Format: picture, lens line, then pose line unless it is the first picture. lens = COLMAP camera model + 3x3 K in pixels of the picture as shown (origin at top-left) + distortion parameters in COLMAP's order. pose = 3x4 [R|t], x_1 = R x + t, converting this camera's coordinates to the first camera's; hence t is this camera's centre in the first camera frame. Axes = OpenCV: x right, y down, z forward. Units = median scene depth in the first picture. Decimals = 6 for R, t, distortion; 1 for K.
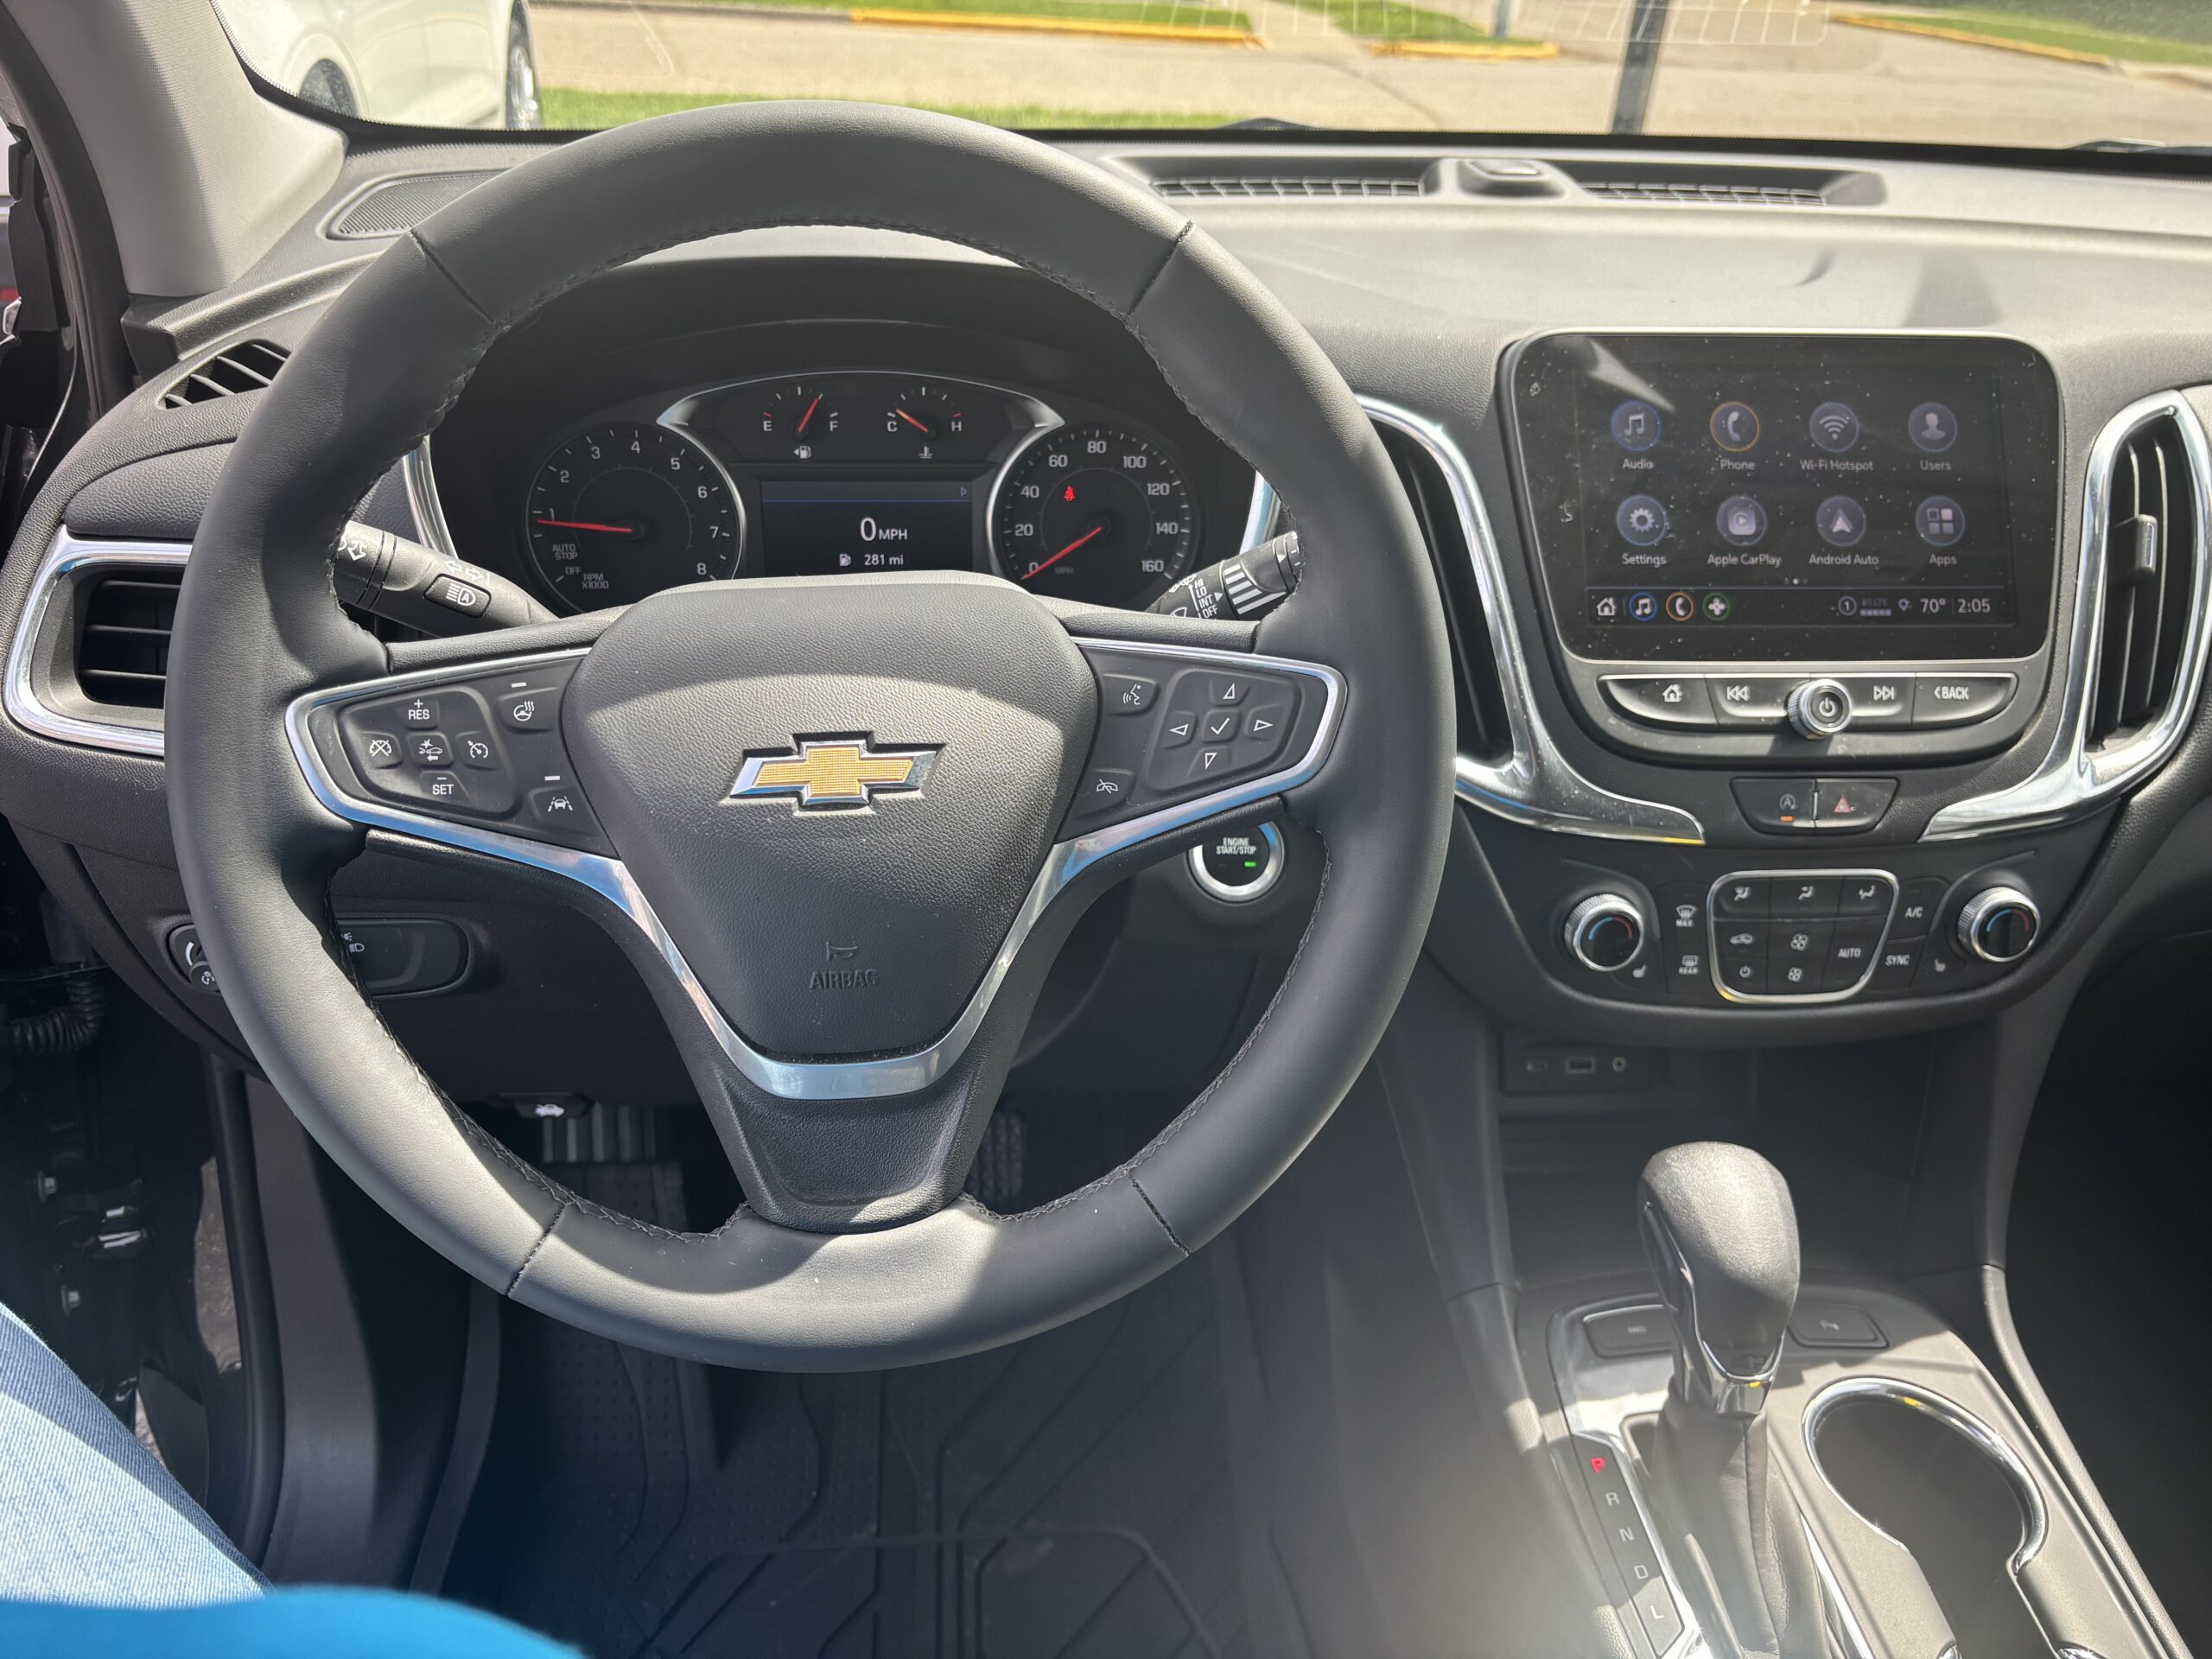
lens RADIAL K [[1676.2, 0, 1091.9], [0, 1676.2, 822.2], [0, 0, 1]] dist [0.013546, -0.004833]
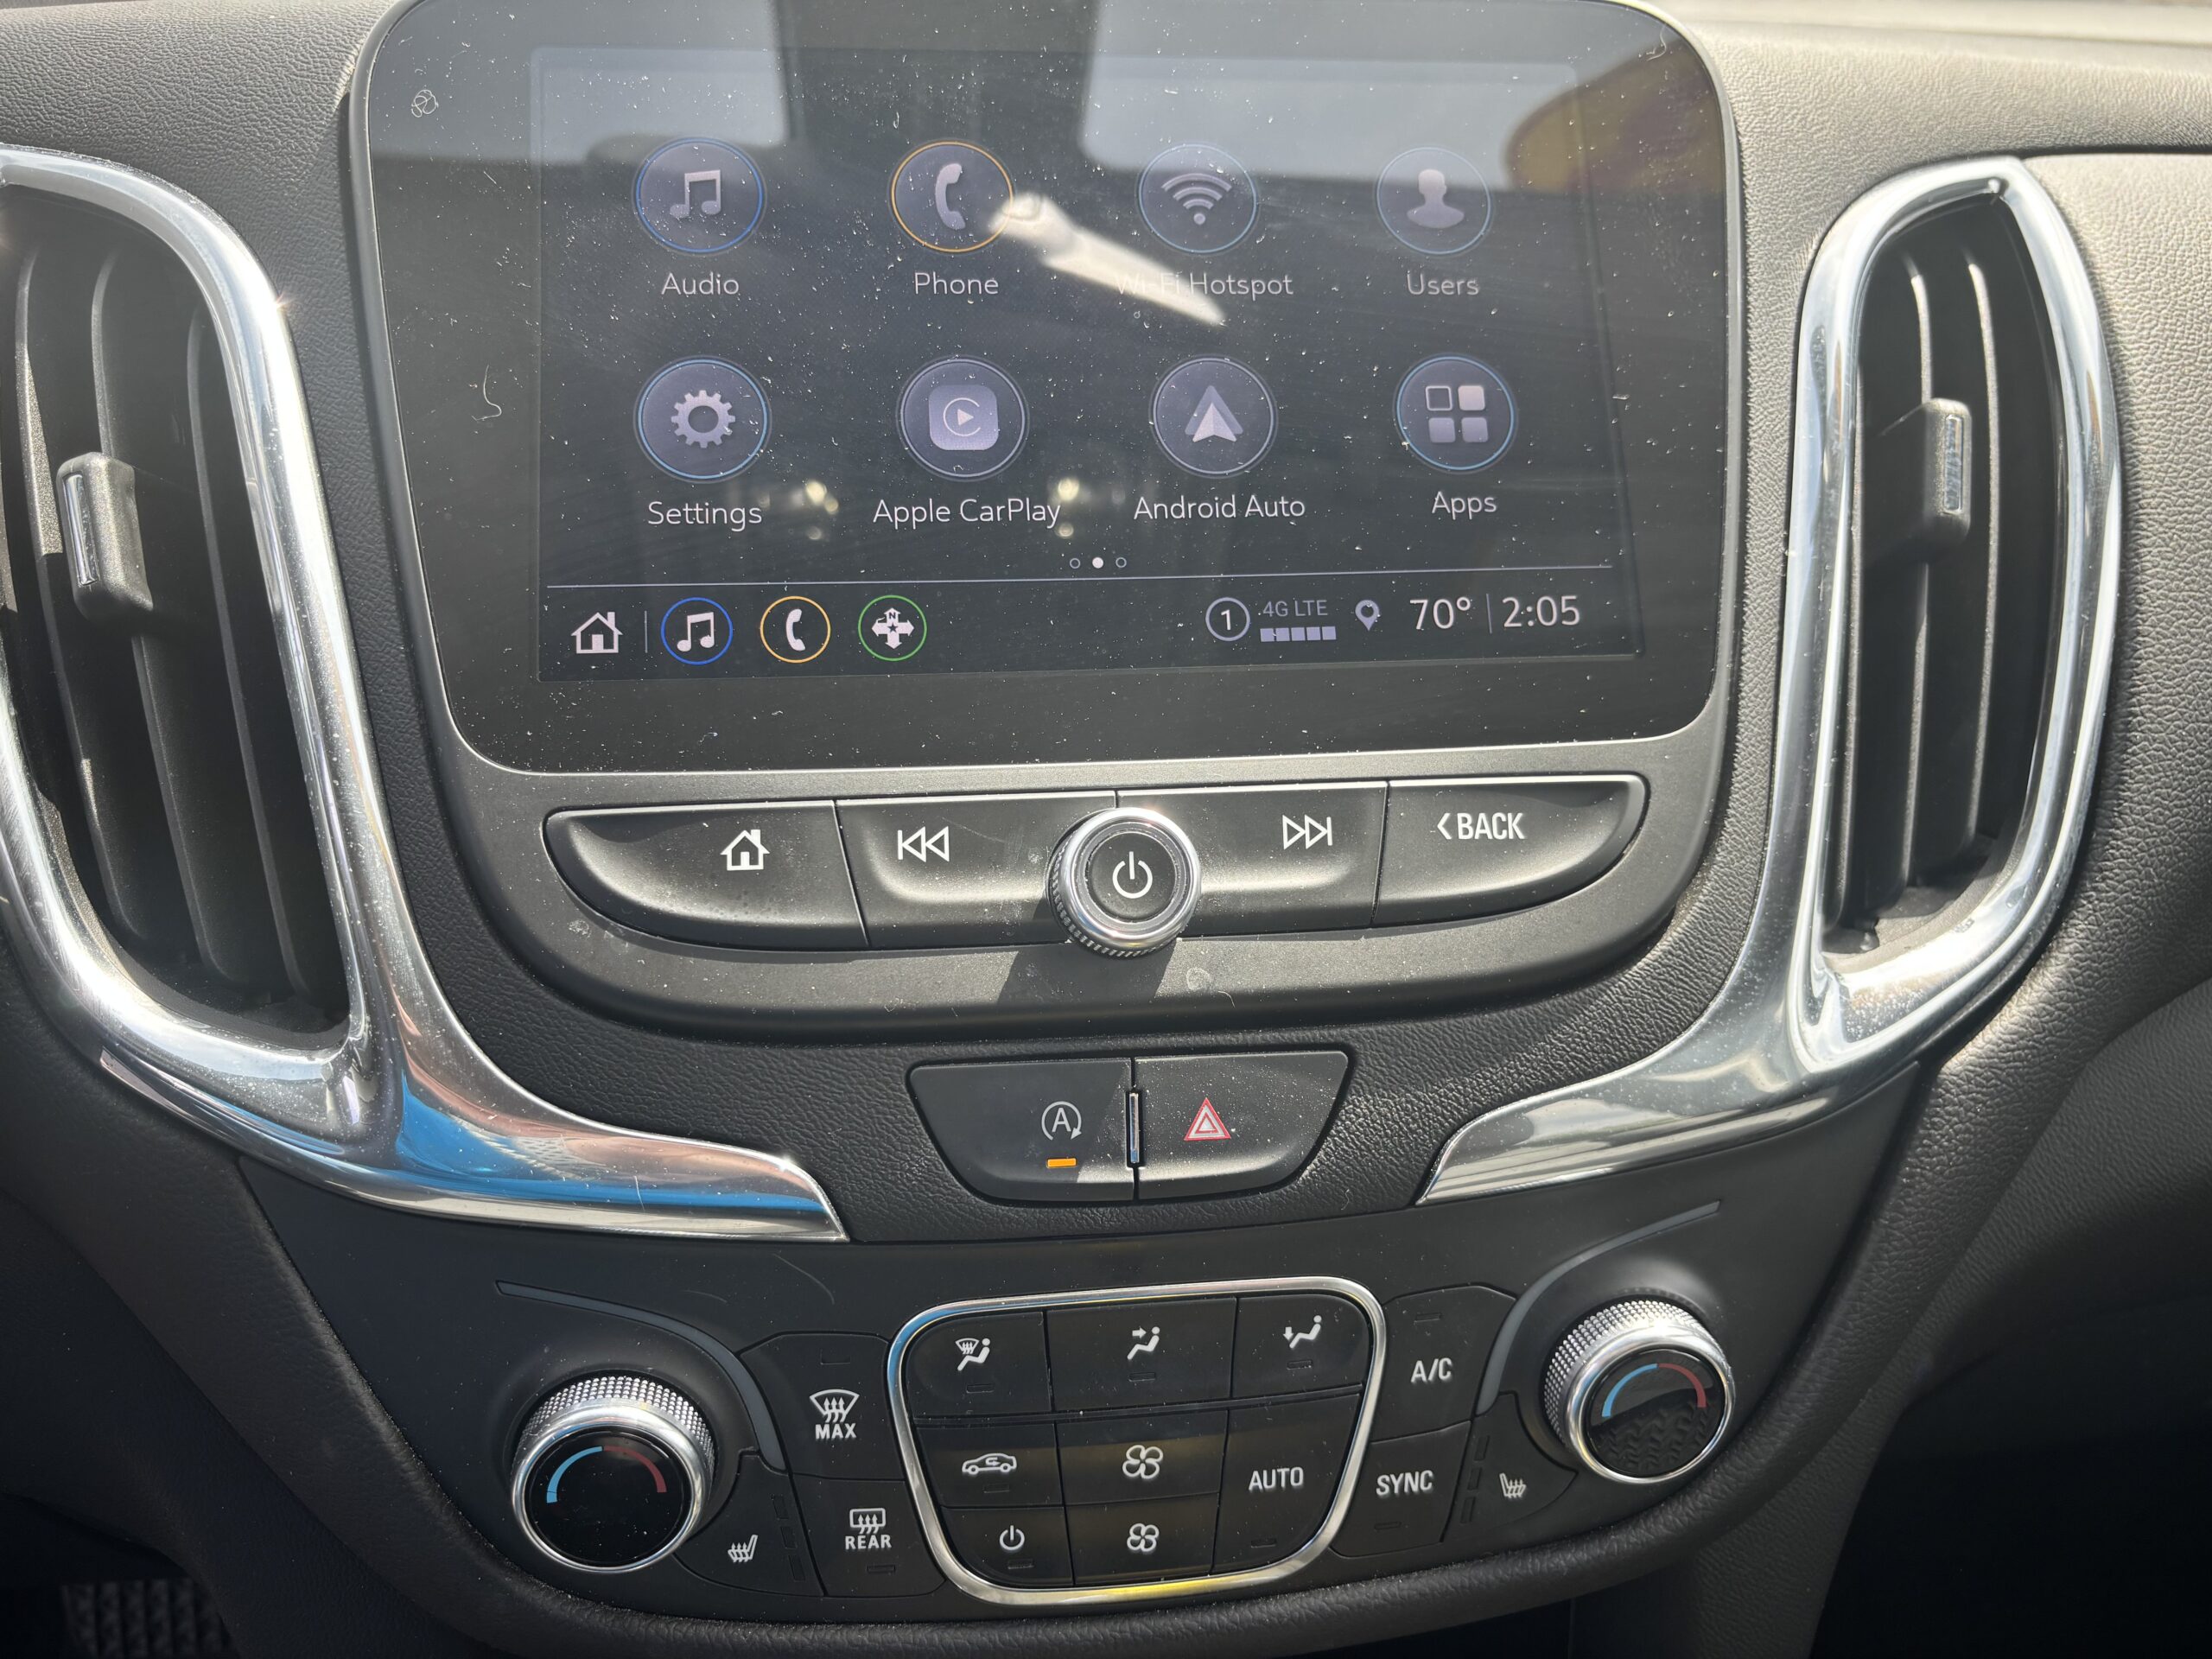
lens RADIAL K [[1676.2, 0, 1091.9], [0, 1676.2, 822.2], [0, 0, 1]] dist [0.013546, -0.004833]
pose [[0.999272, -0.028886, 0.024926, 0.410322], [0.030193, 0.998096, -0.053791, -0.059254], [-0.023325, 0.054505, 0.998241, 0.604780]]
